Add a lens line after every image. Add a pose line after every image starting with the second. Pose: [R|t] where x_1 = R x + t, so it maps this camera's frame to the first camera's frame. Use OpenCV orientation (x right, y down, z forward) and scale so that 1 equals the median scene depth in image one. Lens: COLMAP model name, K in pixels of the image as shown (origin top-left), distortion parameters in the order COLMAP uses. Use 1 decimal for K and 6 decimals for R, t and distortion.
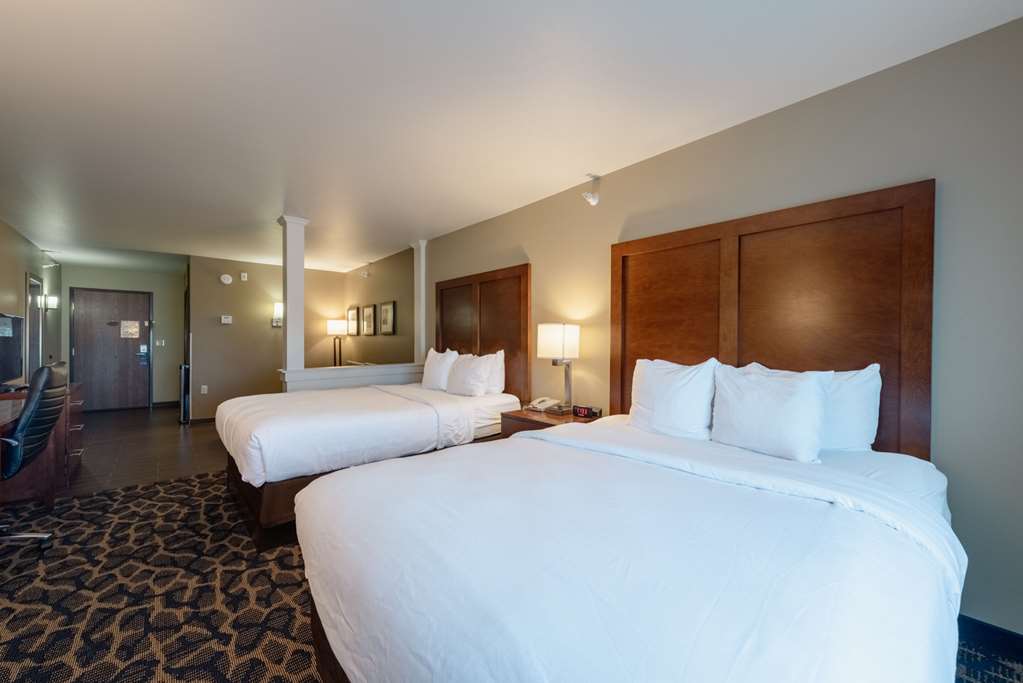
lens RADIAL K [[400.3, 0, 508.0], [0, 400.3, 335.4], [0, 0, 1]] dist [0.007464, -0.001881]
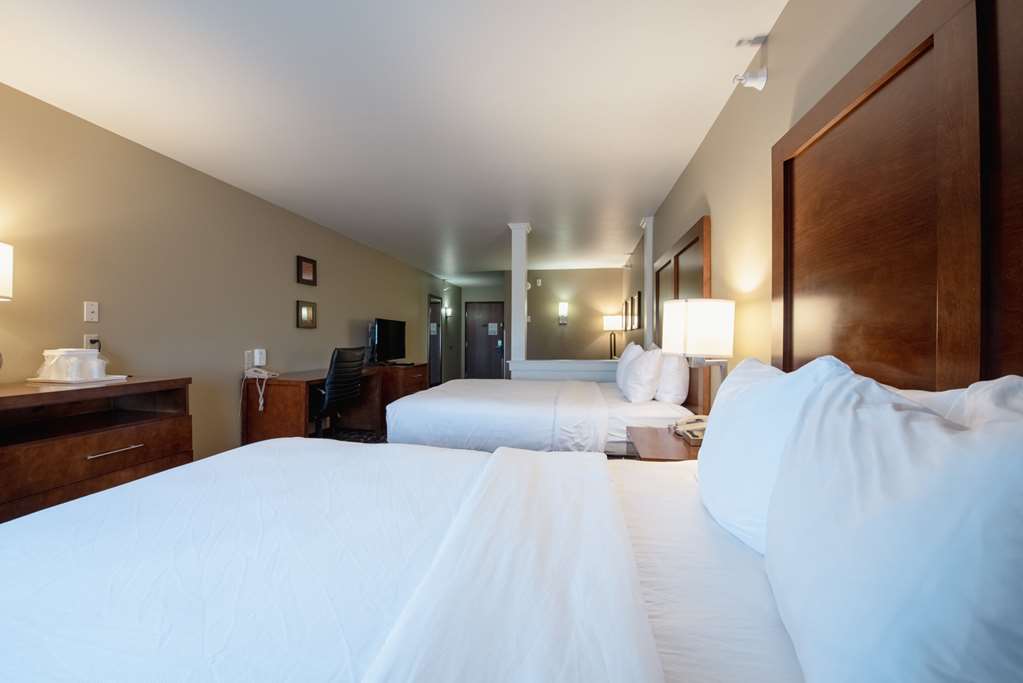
lens RADIAL K [[400.3, 0, 510.9], [0, 400.3, 327.4], [0, 0, 1]] dist [0.007464, -0.001881]
pose [[0.638670, -0.021752, -0.769173, 0.236293], [0.008045, 0.999734, -0.021592, 0.013522], [0.769438, 0.007603, 0.638676, 0.204173]]
